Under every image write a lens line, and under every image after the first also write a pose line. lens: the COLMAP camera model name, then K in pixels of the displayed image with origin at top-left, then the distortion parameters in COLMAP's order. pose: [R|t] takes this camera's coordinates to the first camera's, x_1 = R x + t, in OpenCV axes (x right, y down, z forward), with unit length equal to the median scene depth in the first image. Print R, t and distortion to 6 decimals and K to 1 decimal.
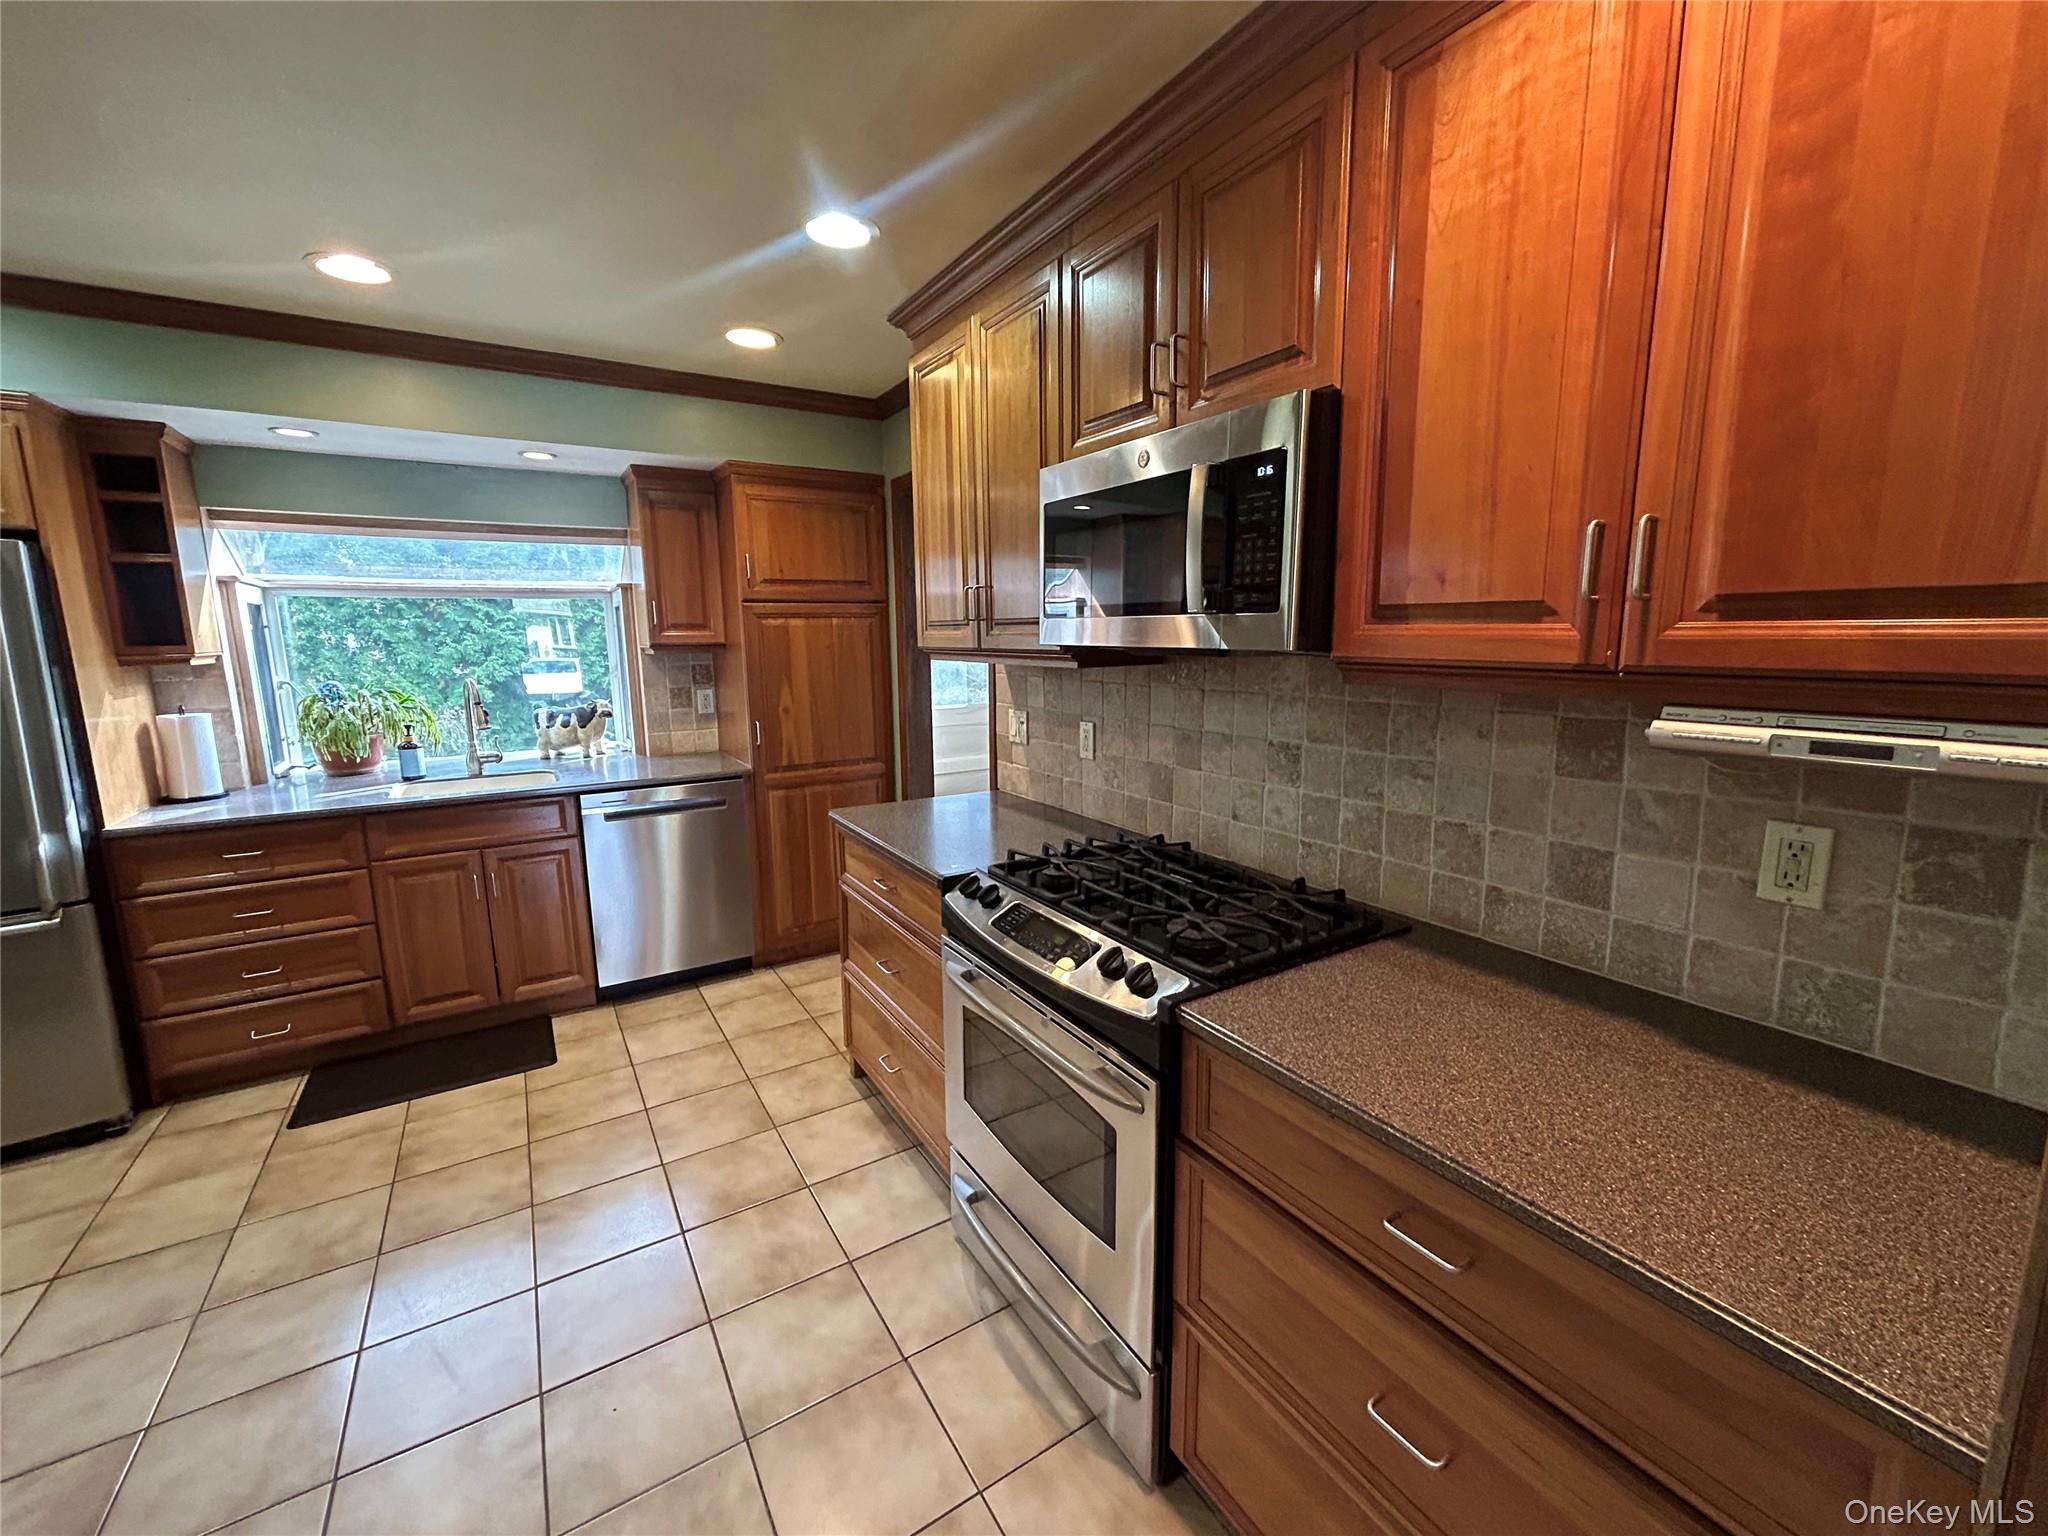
lens RADIAL K [[831.1, 0, 1026.2], [0, 831.1, 763.1], [0, 0, 1]] dist [0.003403, 0.000175]
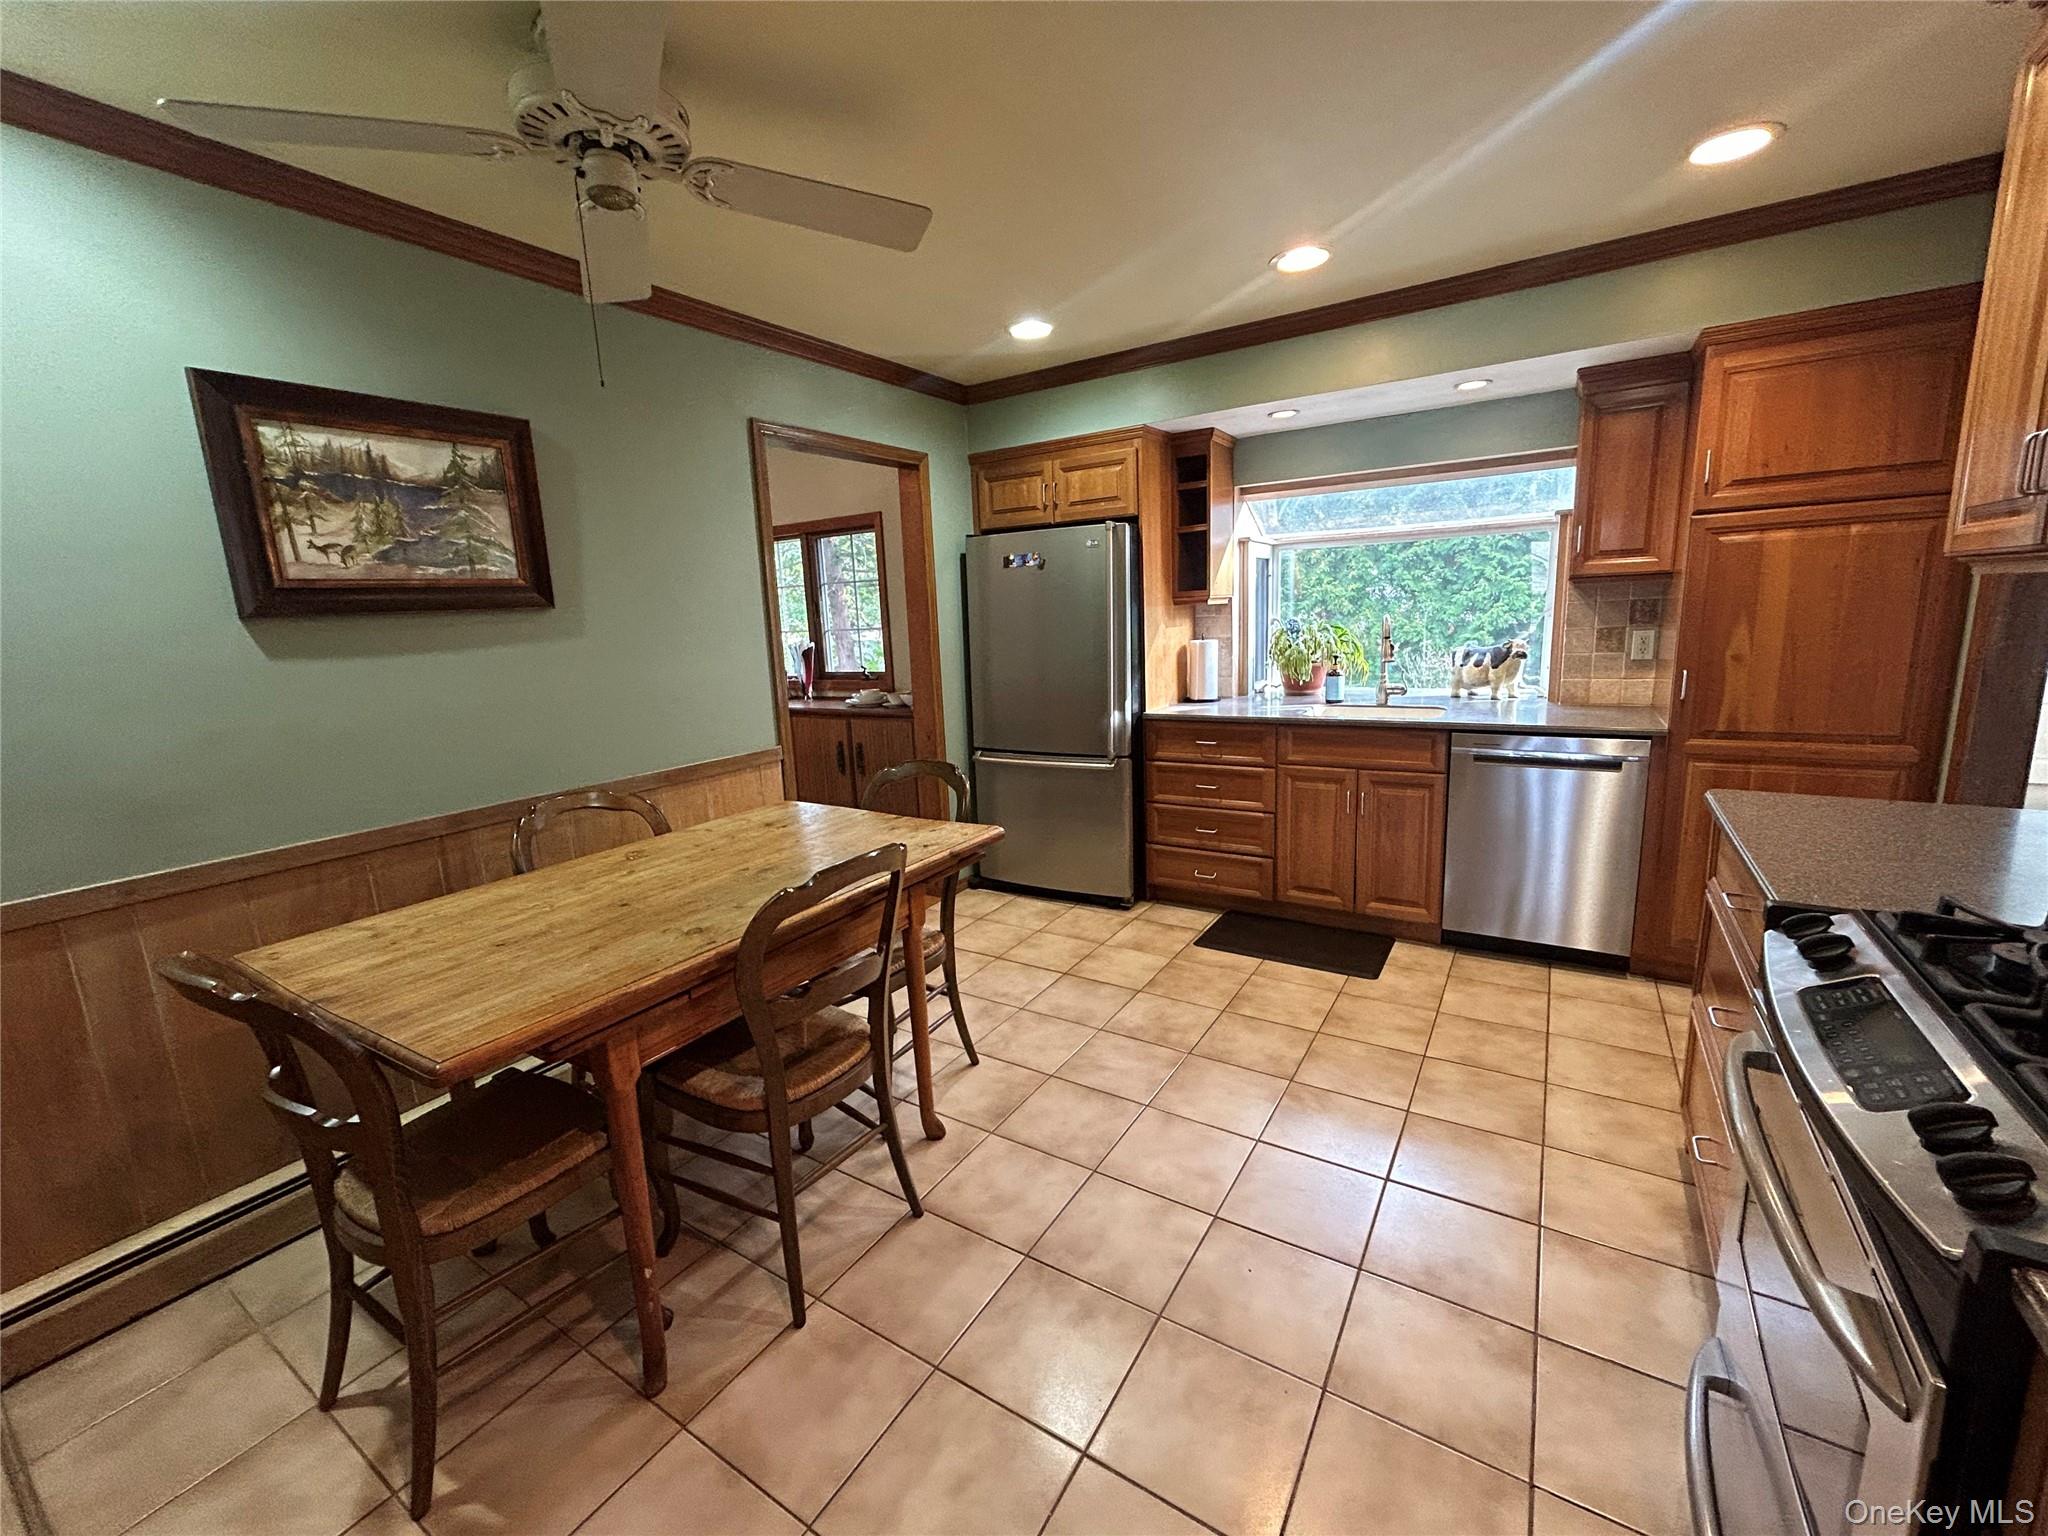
lens RADIAL K [[831.1, 0, 1032.7], [0, 831.1, 762.2], [0, 0, 1]] dist [0.003403, 0.000175]
pose [[0.433959, 0.153759, -0.887715, 0.140491], [-0.104763, 0.987257, 0.119787, 0.007440], [0.894821, 0.041017, 0.444537, 0.128422]]
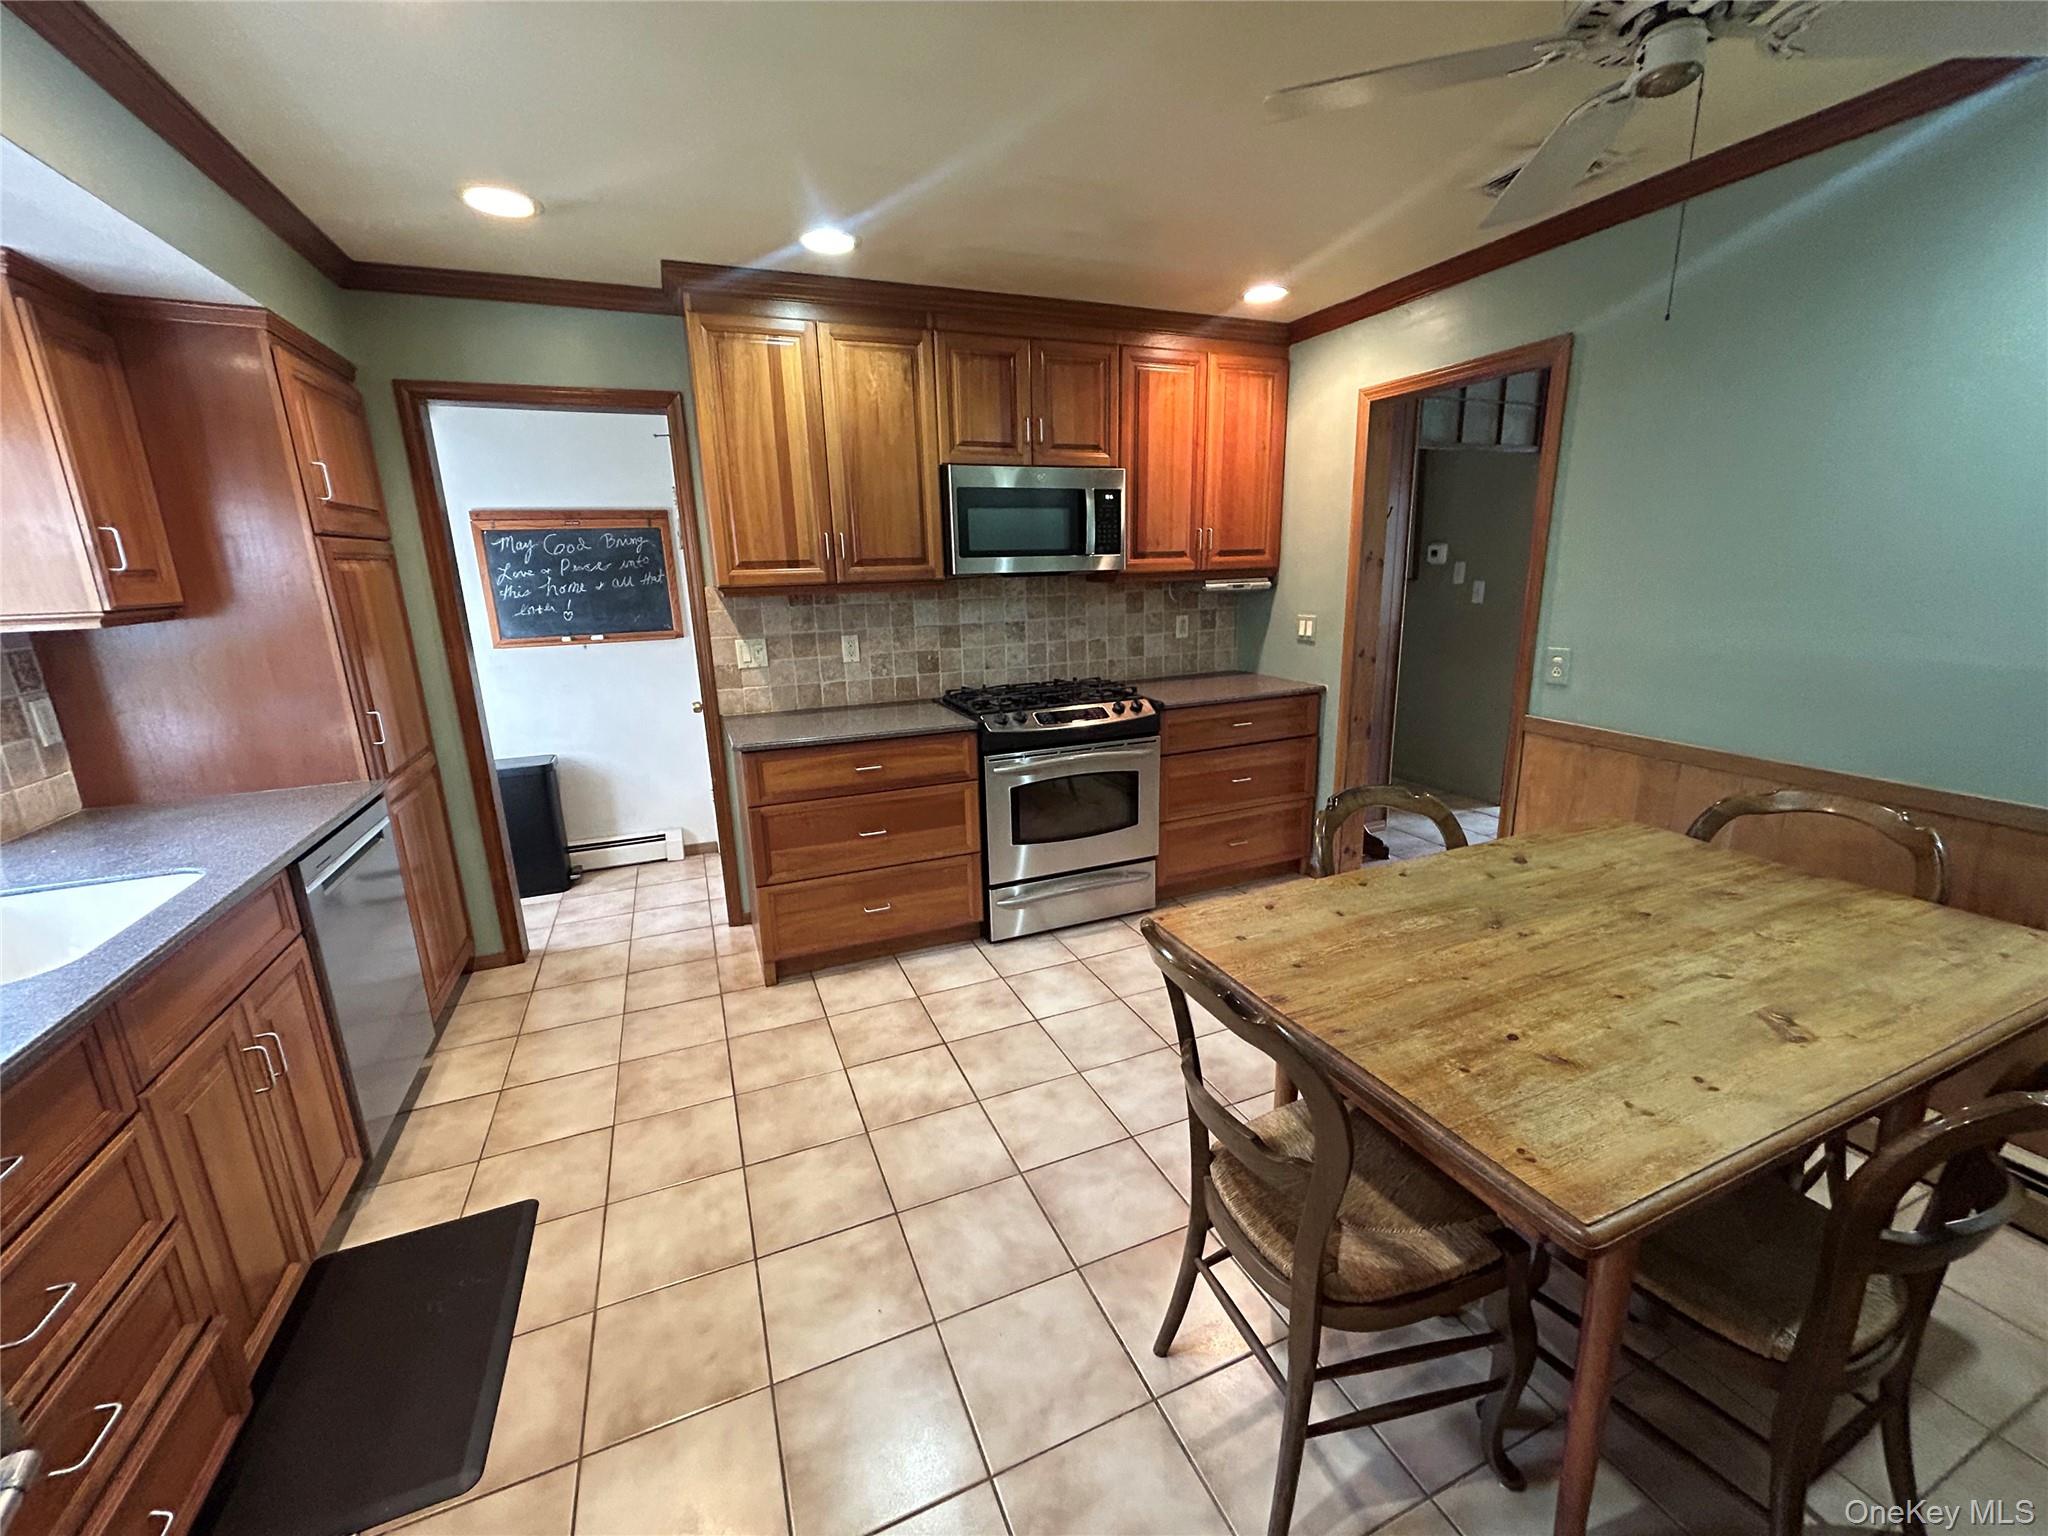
lens RADIAL K [[831.1, 0, 1020.9], [0, 831.1, 770.5], [0, 0, 1]] dist [0.003403, 0.000175]
pose [[0.158807, -0.236772, 0.958498, -1.086039], [0.179473, 0.961567, 0.207794, -0.059633], [-0.970860, 0.139025, 0.195198, 0.413917]]
